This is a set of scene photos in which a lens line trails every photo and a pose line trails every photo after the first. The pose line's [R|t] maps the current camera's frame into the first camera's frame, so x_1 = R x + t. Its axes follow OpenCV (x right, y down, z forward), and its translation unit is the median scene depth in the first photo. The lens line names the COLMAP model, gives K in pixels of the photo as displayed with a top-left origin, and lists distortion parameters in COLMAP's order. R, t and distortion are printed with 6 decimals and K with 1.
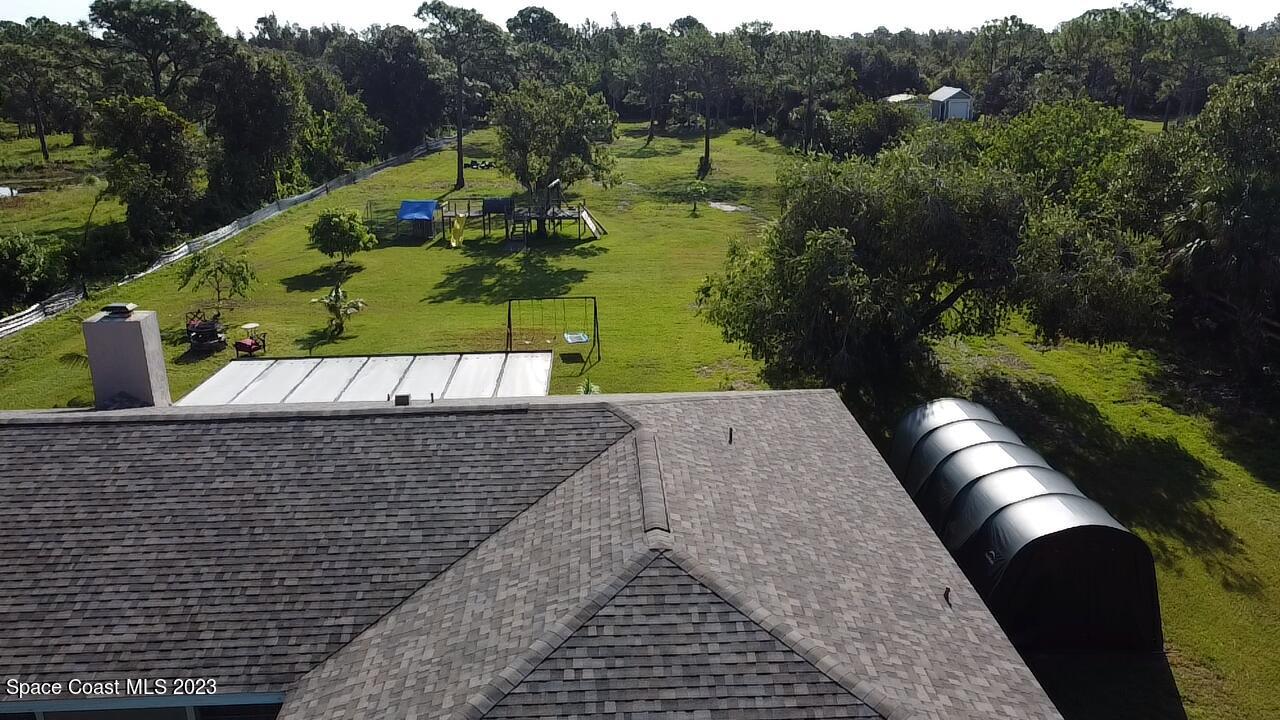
lens RADIAL K [[977.5, 0, 635.8], [0, 977.5, 357.6], [0, 0, 1]] dist [-0.004511, 0.008185]
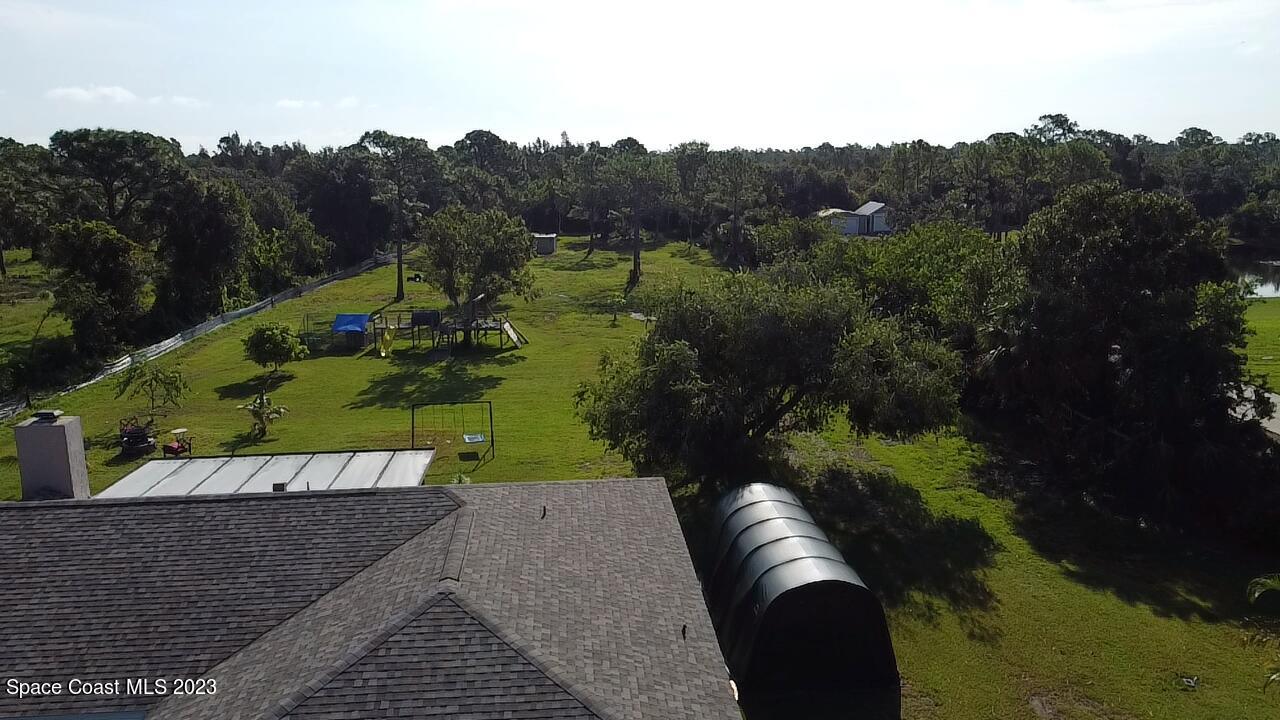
lens RADIAL K [[977.5, 0, 637.5], [0, 977.5, 356.5], [0, 0, 1]] dist [-0.004511, 0.008185]
pose [[0.999310, -0.007745, 0.036334, 0.075328], [0.011622, 0.994112, -0.107730, 0.008208], [-0.035285, 0.108078, 0.993516, -0.109102]]
